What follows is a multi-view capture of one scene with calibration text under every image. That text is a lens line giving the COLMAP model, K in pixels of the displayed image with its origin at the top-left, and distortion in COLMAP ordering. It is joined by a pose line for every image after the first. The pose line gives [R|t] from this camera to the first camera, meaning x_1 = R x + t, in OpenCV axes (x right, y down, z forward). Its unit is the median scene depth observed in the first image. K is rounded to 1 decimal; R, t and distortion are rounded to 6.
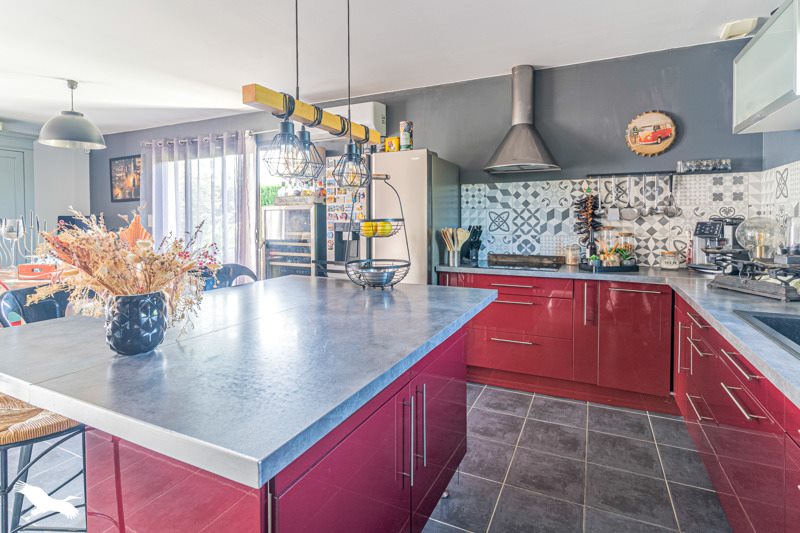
lens RADIAL K [[409.3, 0, 400.1], [0, 409.3, 227.3], [0, 0, 1]] dist [0.000756, -0.000019]
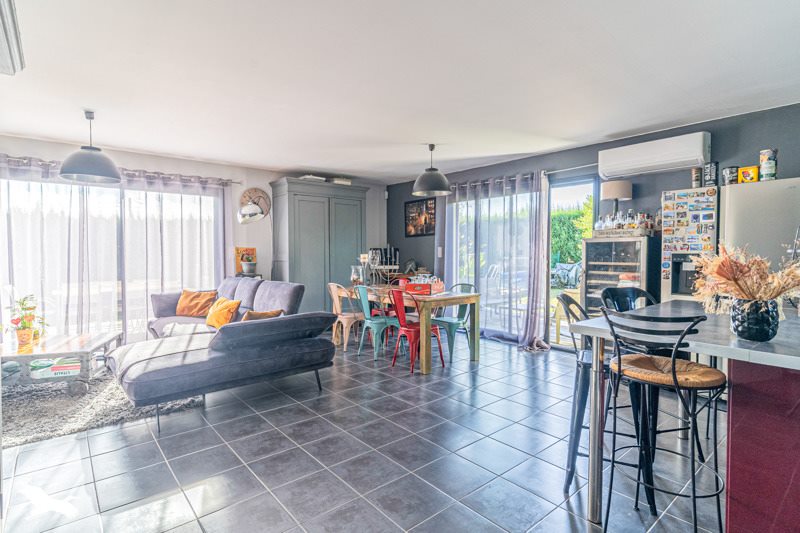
lens RADIAL K [[409.3, 0, 399.4], [0, 409.3, 264.5], [0, 0, 1]] dist [0.000756, -0.000019]
pose [[0.908176, 0.013610, -0.418367, -0.258089], [-0.008658, 0.999868, 0.013732, 0.005933], [0.418499, -0.008849, 0.908174, -0.175298]]
